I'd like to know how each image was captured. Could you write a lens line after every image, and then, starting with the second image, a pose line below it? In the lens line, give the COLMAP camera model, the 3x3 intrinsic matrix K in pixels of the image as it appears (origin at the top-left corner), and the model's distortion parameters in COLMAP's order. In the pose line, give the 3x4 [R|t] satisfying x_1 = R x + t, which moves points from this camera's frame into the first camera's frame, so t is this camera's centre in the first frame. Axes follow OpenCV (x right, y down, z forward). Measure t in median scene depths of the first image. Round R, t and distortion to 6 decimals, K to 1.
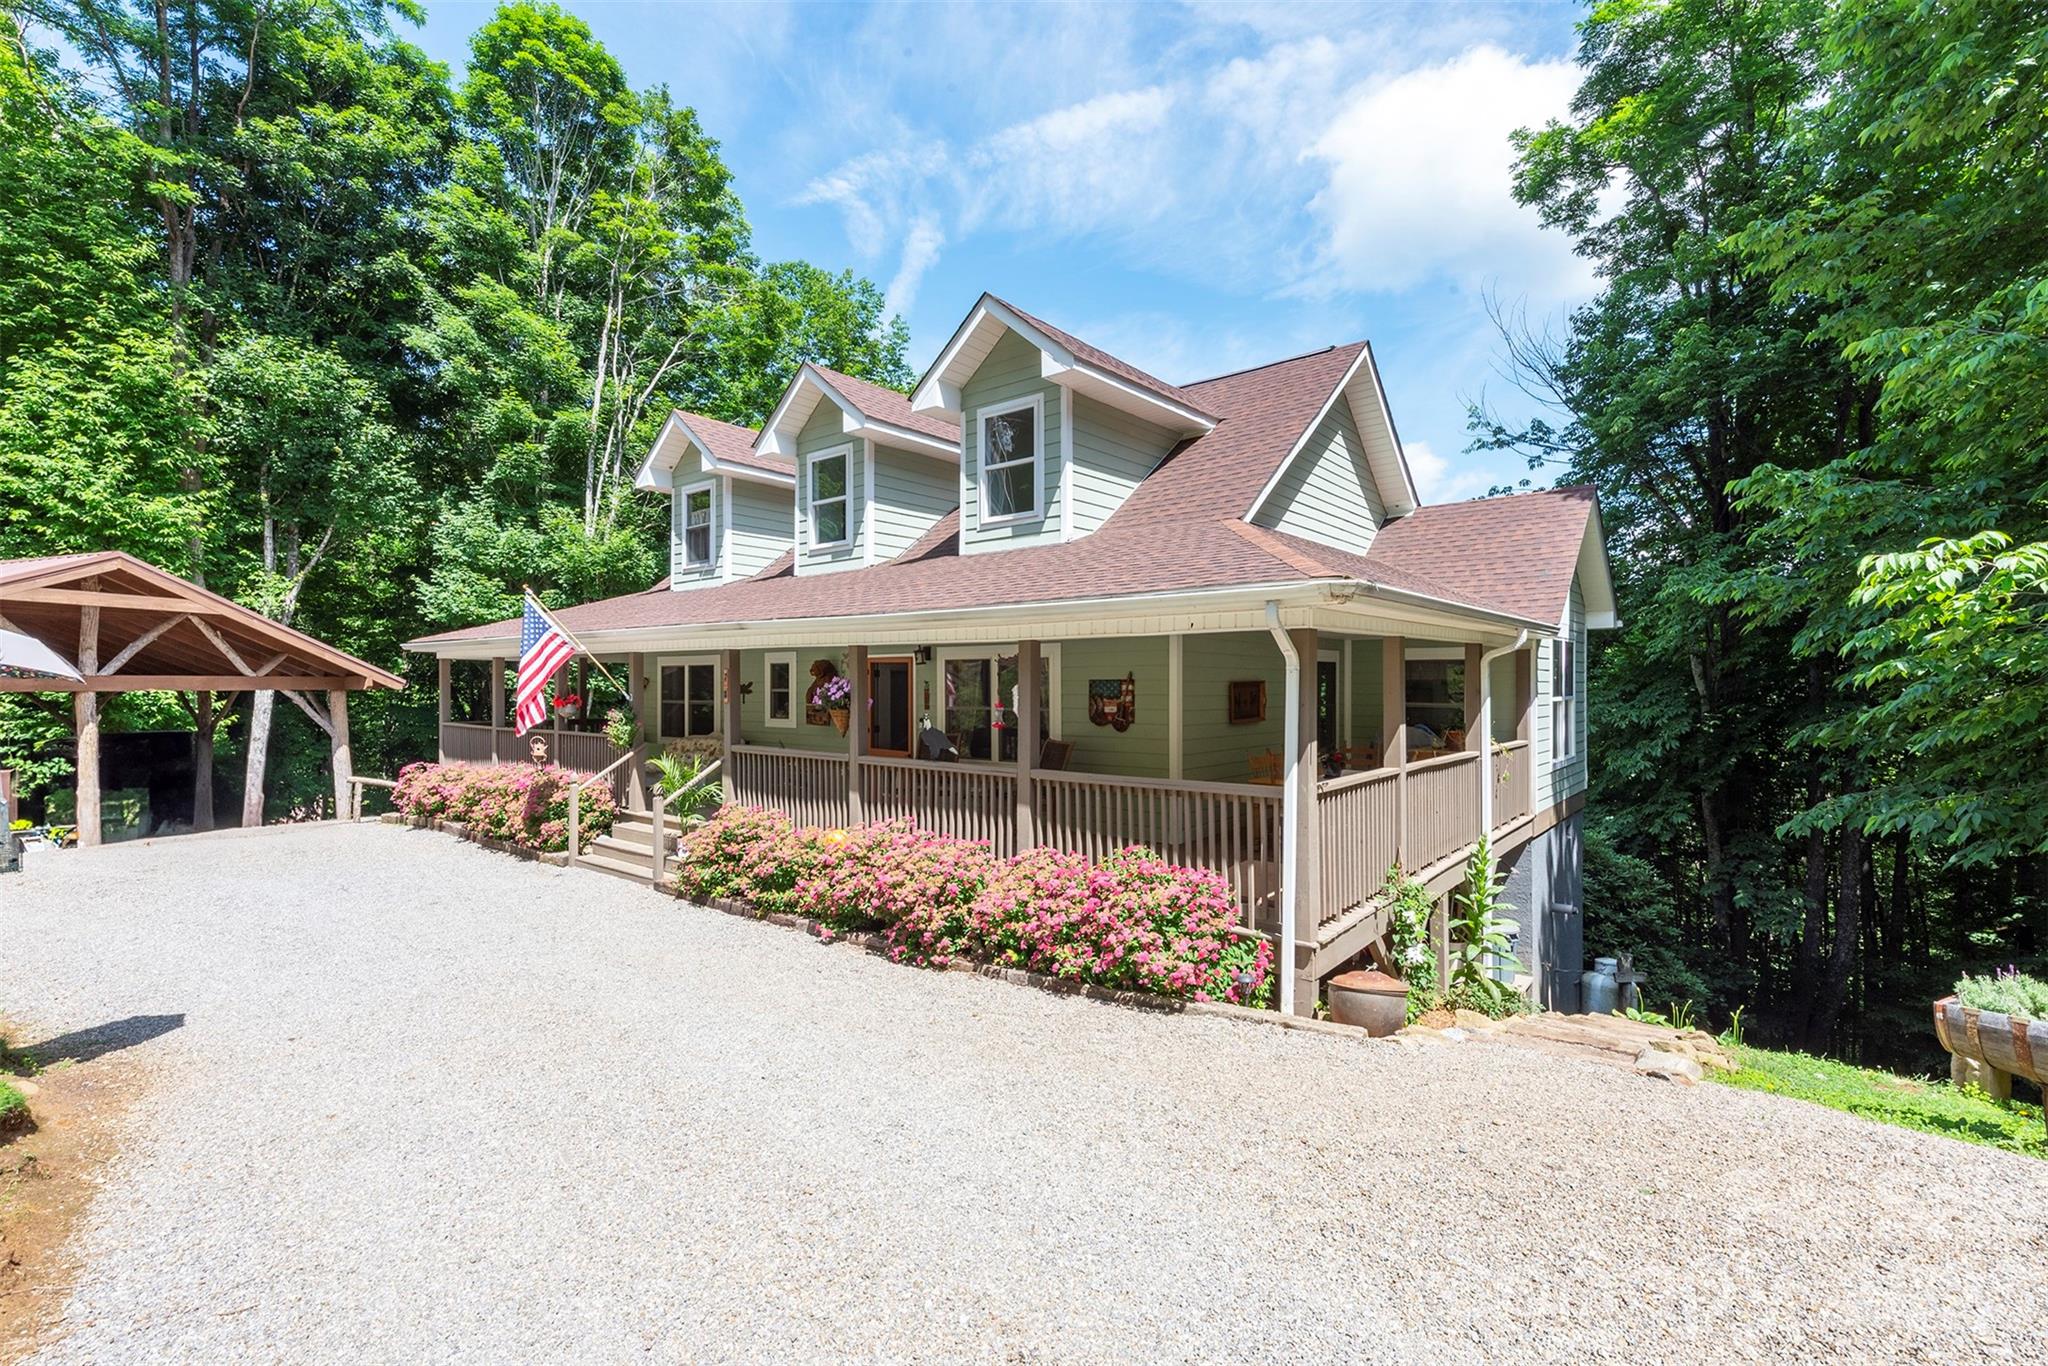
lens RADIAL K [[889.4, 0, 1037.6], [0, 889.4, 685.9], [0, 0, 1]] dist [0.009402, -0.001860]
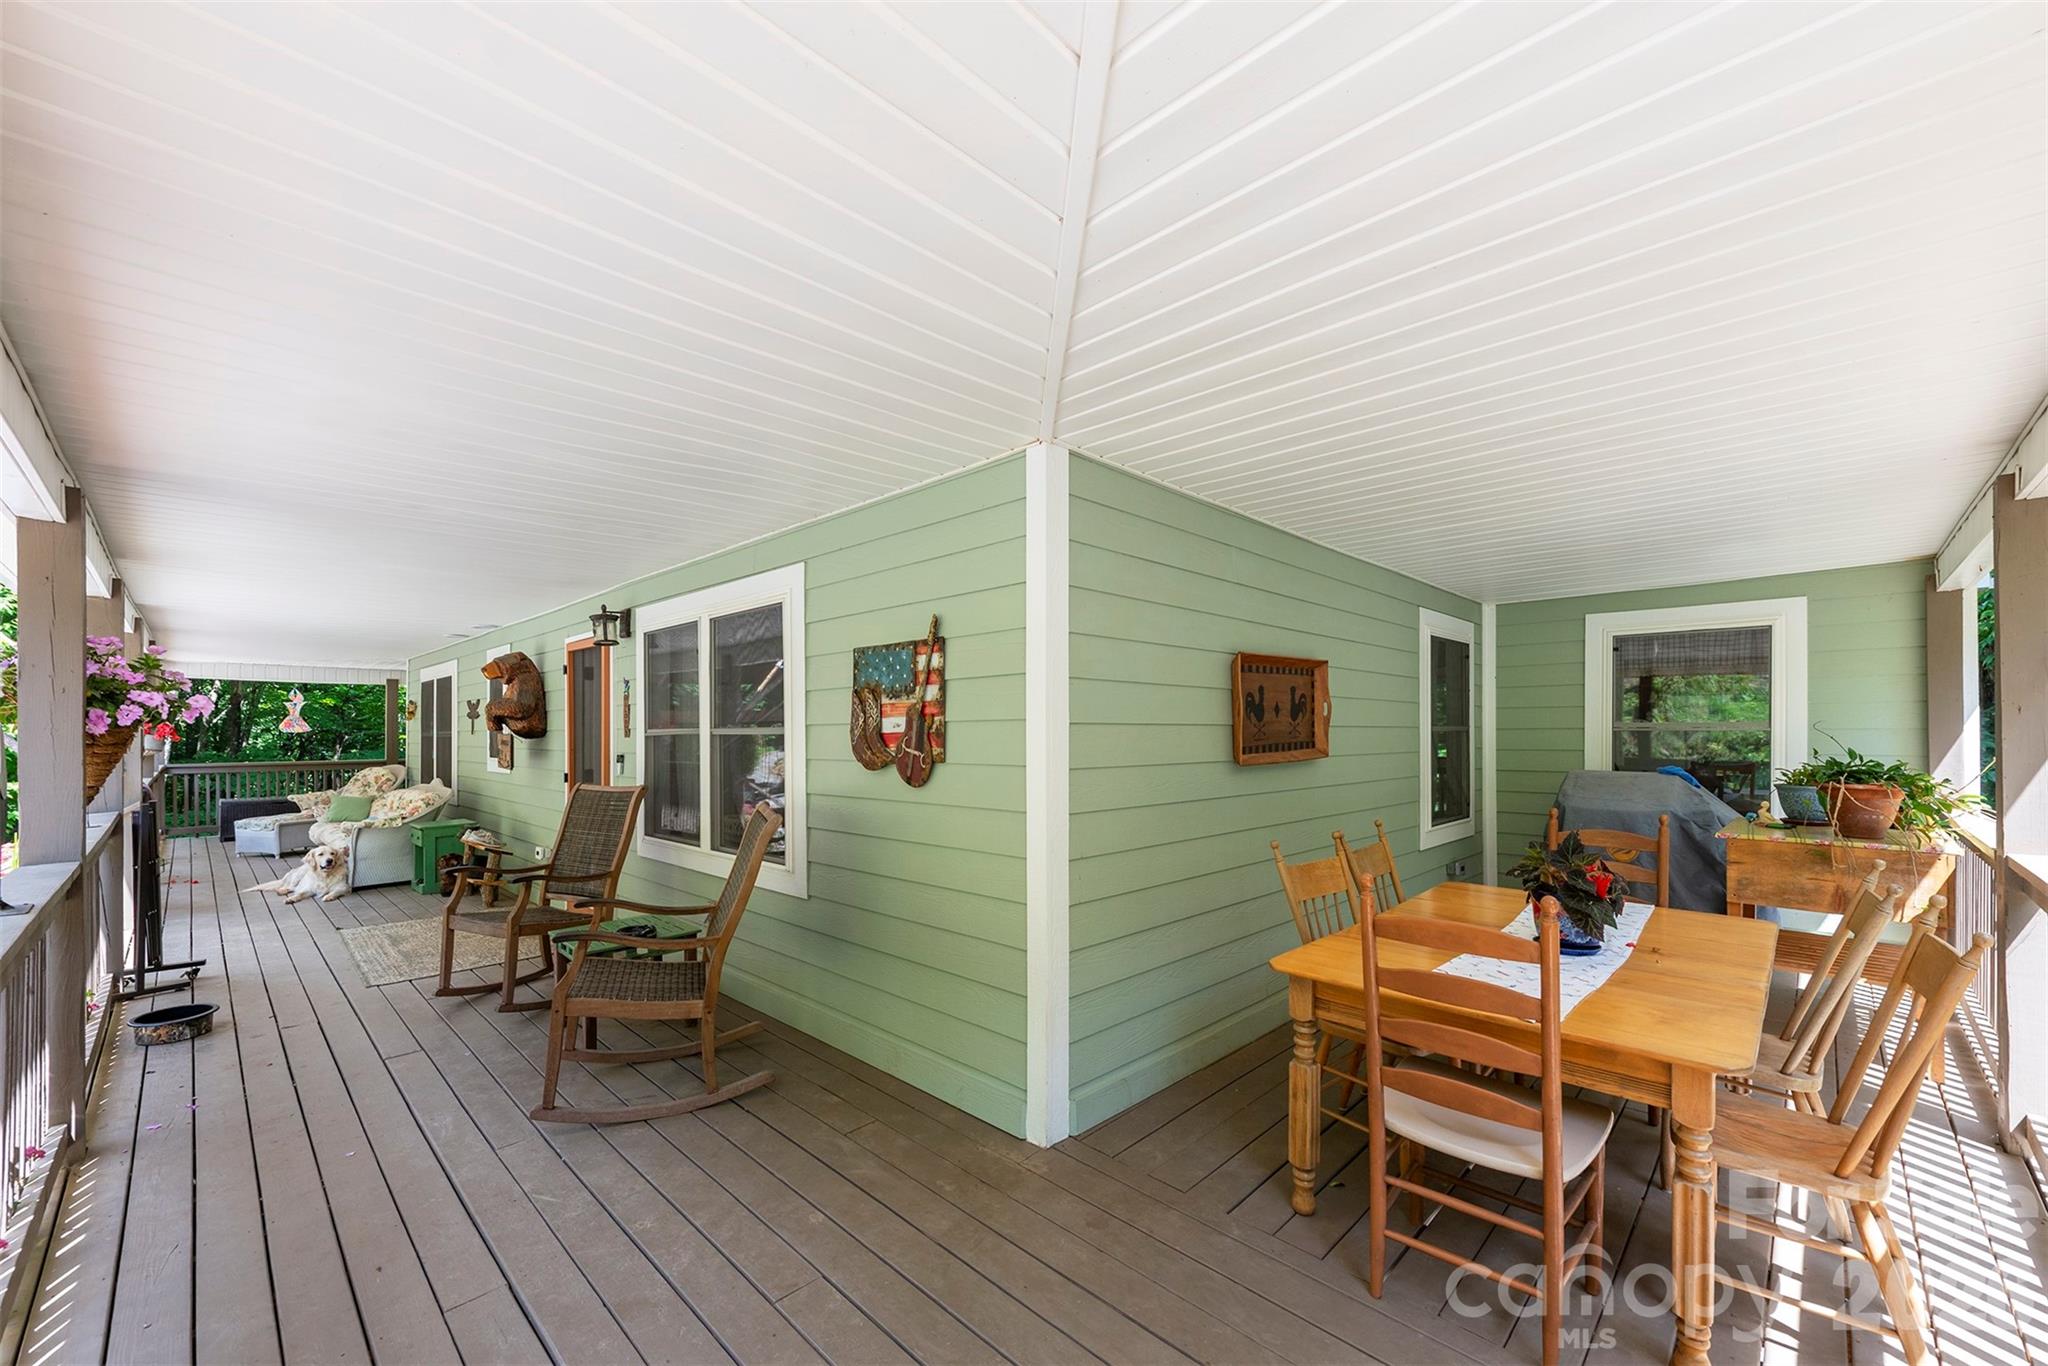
lens RADIAL K [[810.0, 0, 1031.6], [0, 810.0, 729.0], [0, 0, 1]] dist [0.002015, -0.000481]
pose [[0.995912, -0.004160, -0.090237, 0.107056], [0.003609, 0.999974, -0.006271, 0.019266], [0.090261, 0.005920, 0.995901, 0.430483]]
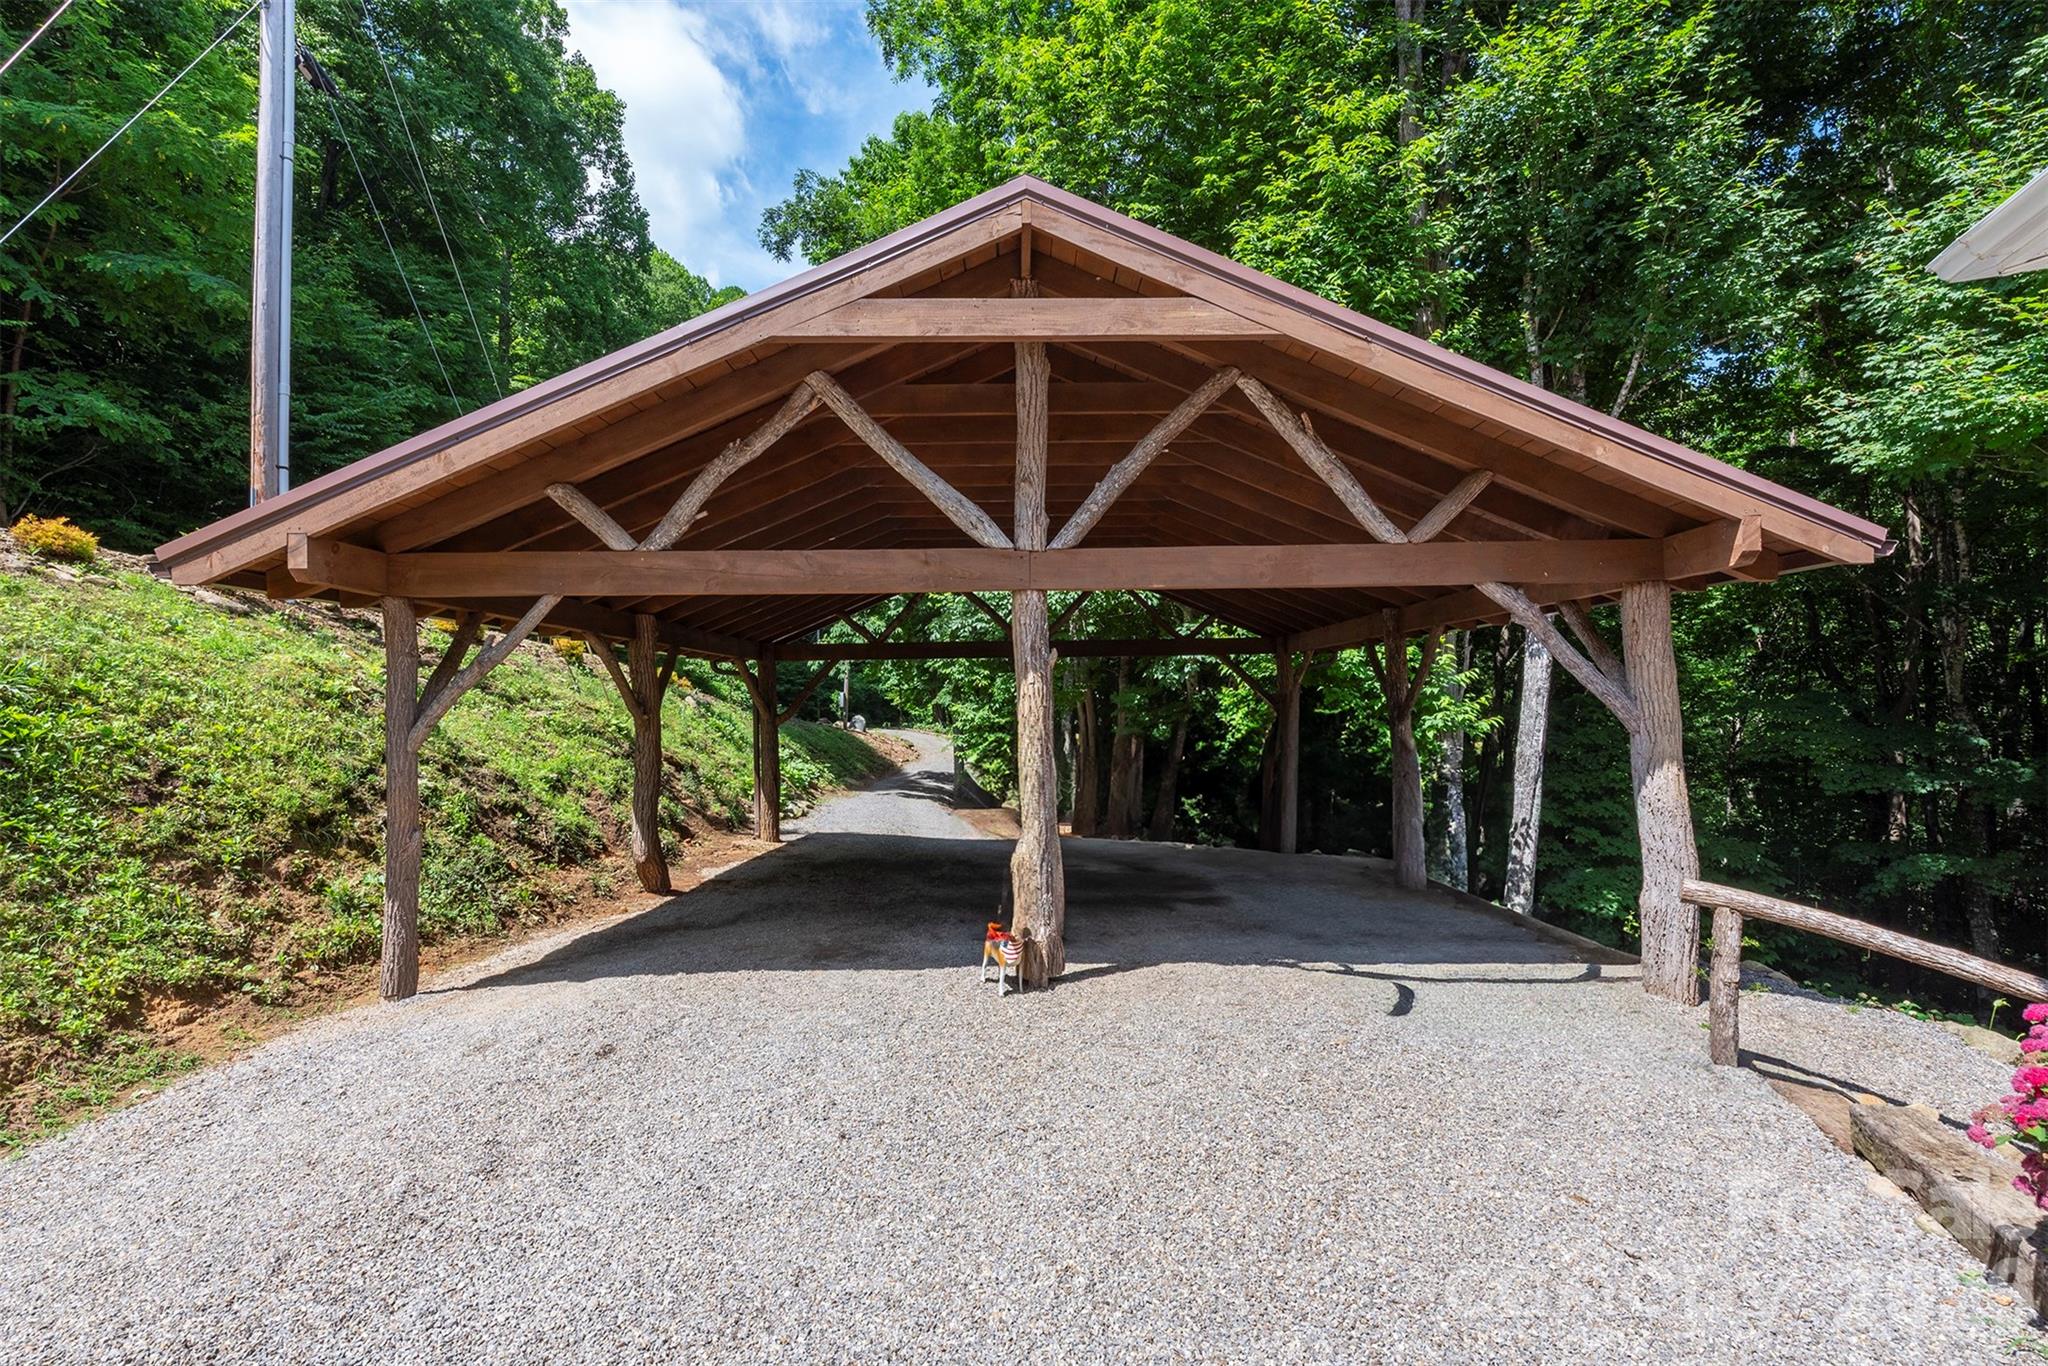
lens RADIAL K [[889.4, 0, 1032.6], [0, 889.4, 699.1], [0, 0, 1]] dist [0.009402, -0.001860]
pose [[0.284302, -0.018391, -0.958558, -0.616820], [0.019830, 0.999715, -0.013299, 0.051405], [0.958530, -0.015227, 0.284585, 0.798453]]
